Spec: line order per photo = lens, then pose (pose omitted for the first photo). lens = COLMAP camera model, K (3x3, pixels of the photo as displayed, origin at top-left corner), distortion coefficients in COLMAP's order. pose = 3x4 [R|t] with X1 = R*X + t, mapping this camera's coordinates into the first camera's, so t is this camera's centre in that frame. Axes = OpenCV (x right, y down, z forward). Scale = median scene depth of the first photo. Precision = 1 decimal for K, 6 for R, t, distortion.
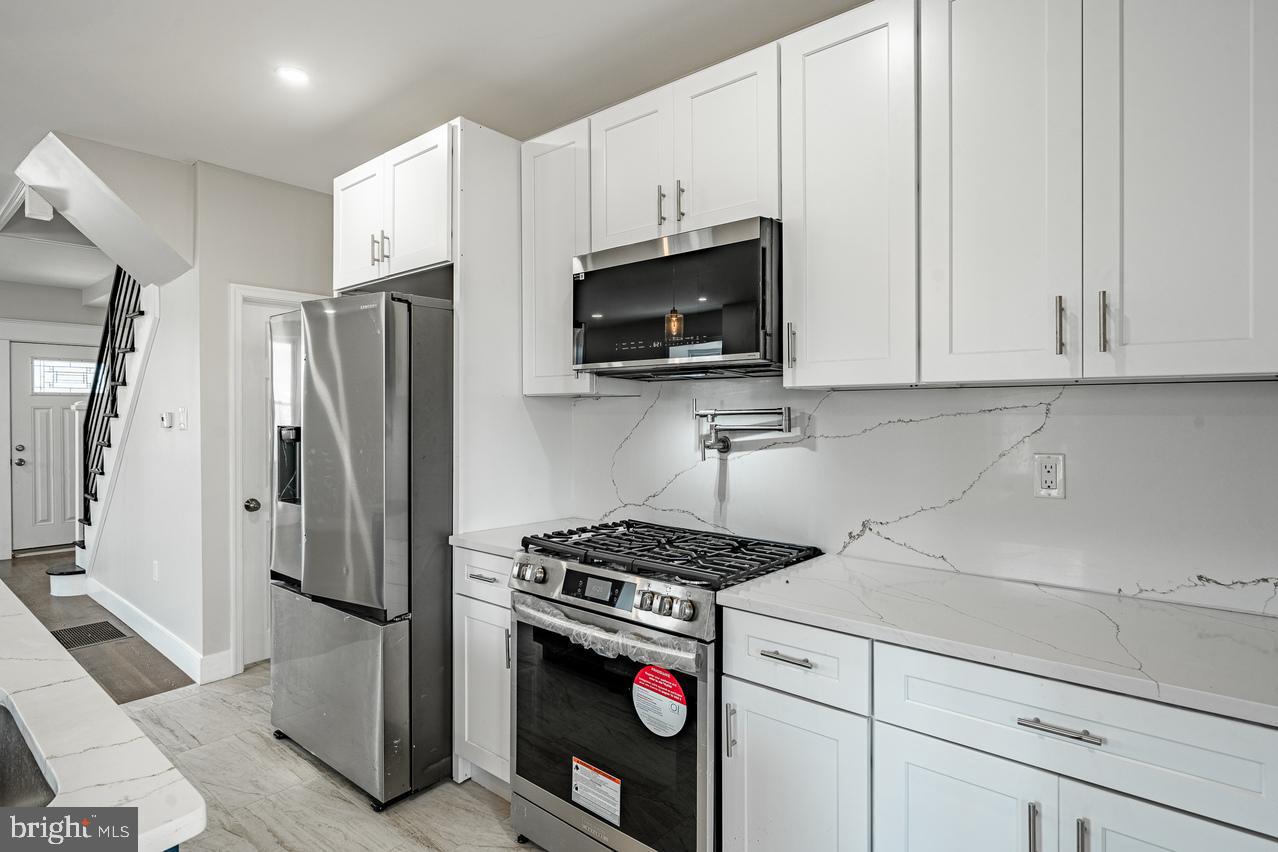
lens RADIAL K [[666.3, 0, 634.2], [0, 666.3, 420.1], [0, 0, 1]] dist [-0.005008, 0.001498]
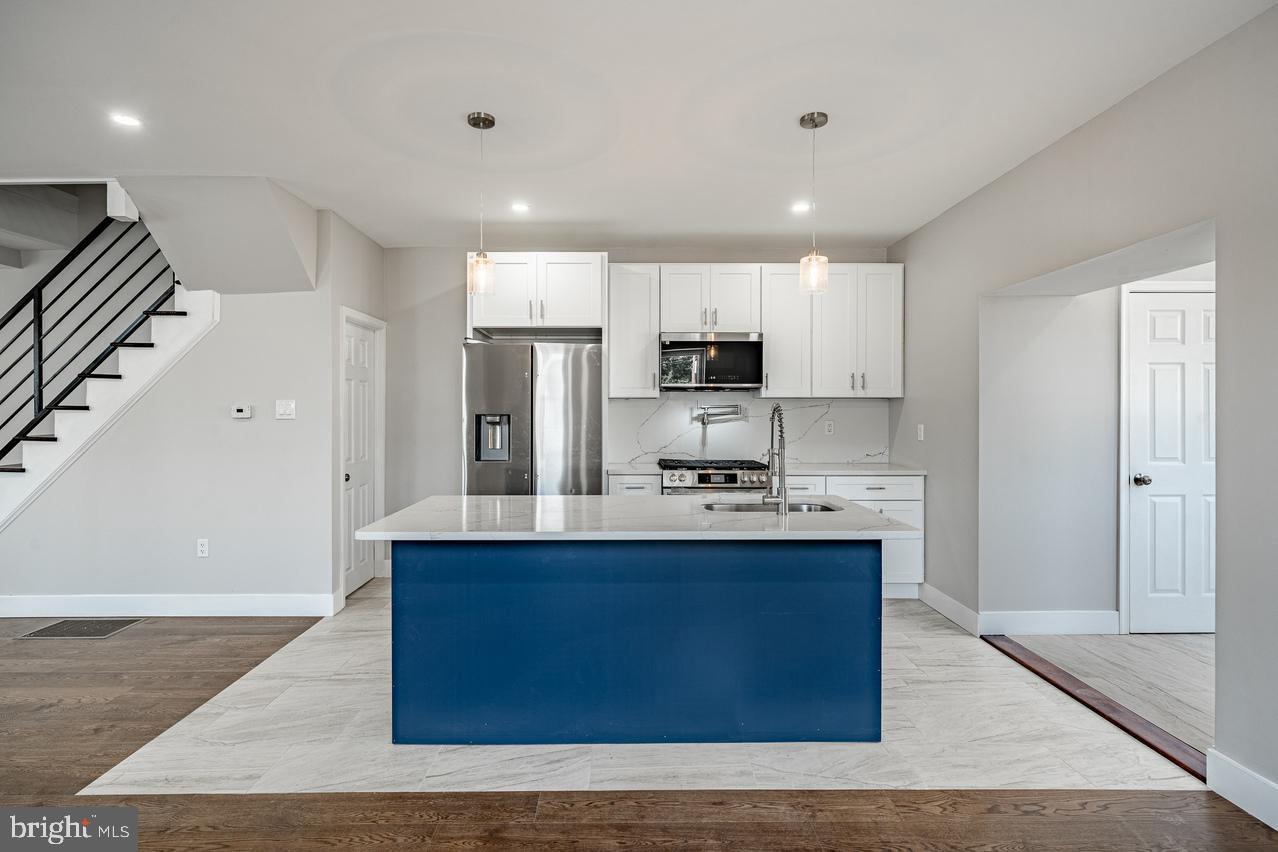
lens RADIAL K [[608.4, 0, 631.9], [0, 608.4, 416.8], [0, 0, 1]] dist [0.001247, -0.001290]
pose [[0.757599, -0.007016, 0.652683, -1.331740], [0.004656, 0.999975, 0.005346, 0.010384], [-0.652704, -0.001011, 0.757612, -0.371376]]
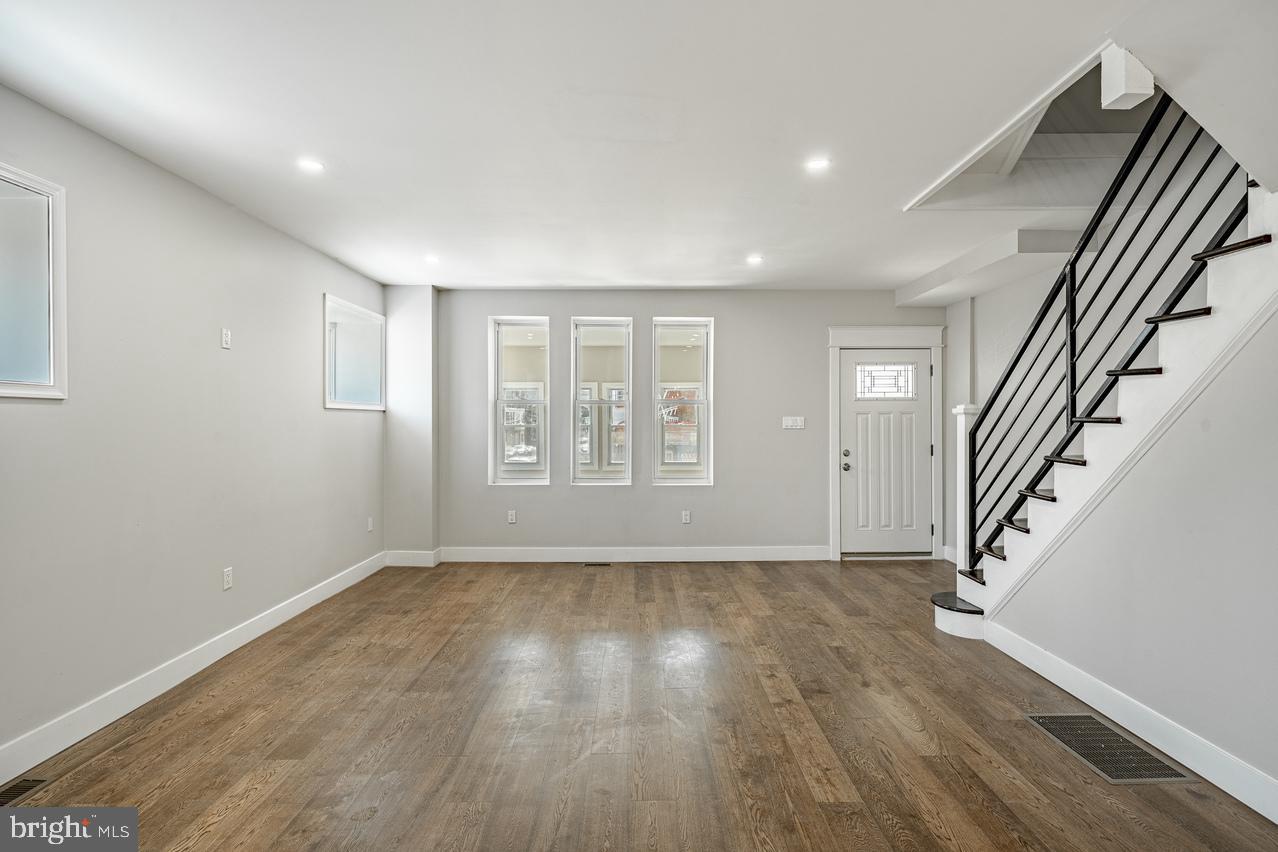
lens RADIAL K [[608.4, 0, 648.9], [0, 608.4, 424.1], [0, 0, 1]] dist [0.001247, -0.001290]
pose [[0.660325, -0.001793, -0.750978, -1.108859], [0.001403, 0.999998, -0.001154, -0.003283], [0.750979, -0.000292, 0.660326, 0.417712]]
